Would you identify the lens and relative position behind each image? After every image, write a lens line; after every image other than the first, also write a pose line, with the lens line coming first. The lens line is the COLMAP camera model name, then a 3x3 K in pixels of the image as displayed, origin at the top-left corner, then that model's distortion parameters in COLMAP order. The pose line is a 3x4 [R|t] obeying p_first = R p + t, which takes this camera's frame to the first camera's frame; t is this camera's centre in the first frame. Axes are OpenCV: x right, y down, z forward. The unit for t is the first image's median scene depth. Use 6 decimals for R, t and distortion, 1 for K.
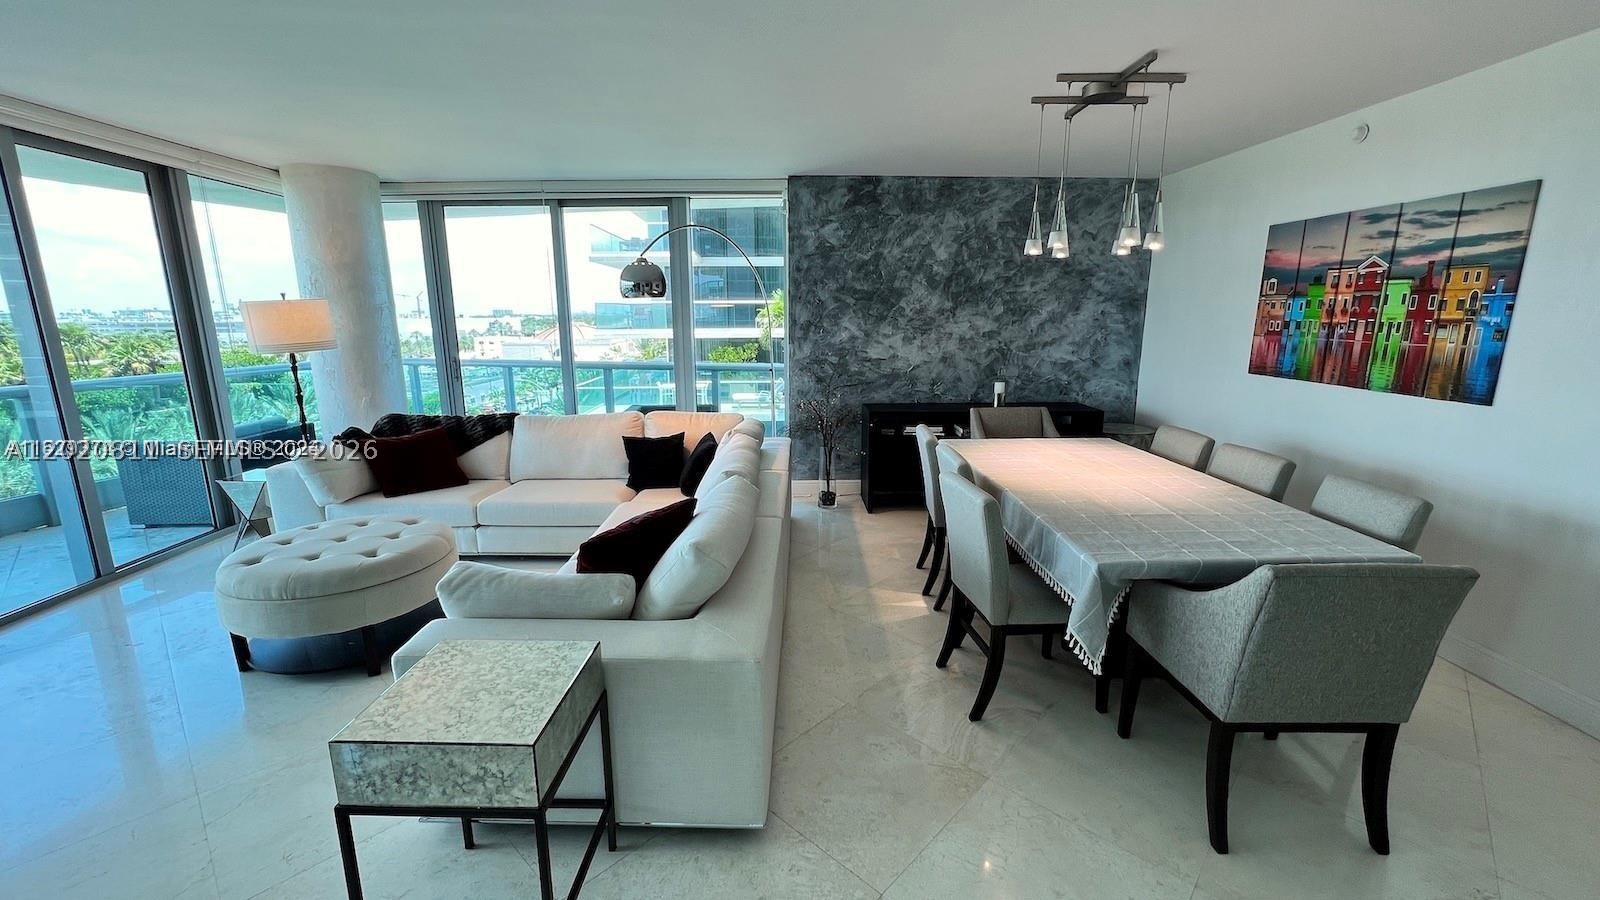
lens RADIAL K [[641.0, 0, 799.7], [0, 641.0, 450.4], [0, 0, 1]] dist [-0.000782, 0.000397]
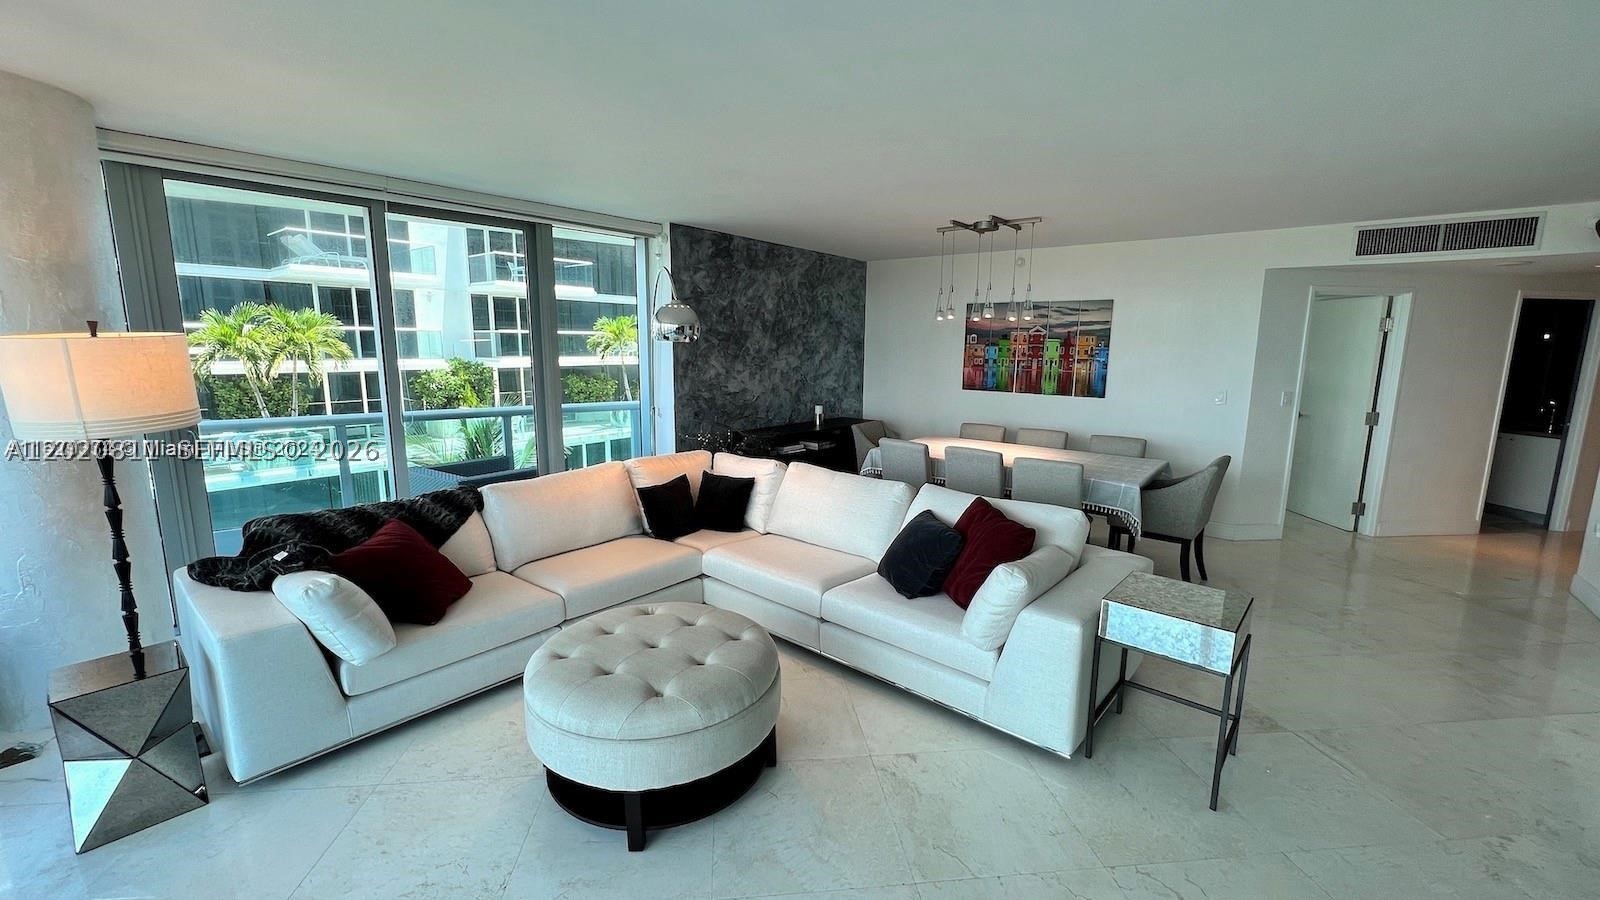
lens RADIAL K [[637.5, 0, 800.2], [0, 637.5, 453.0], [0, 0, 1]] dist [-0.001537, 0.000294]
pose [[0.650314, -0.119443, 0.750217, -0.692235], [0.148464, 0.988502, 0.028687, -0.054237], [-0.745017, 0.092724, 0.660570, 0.186258]]
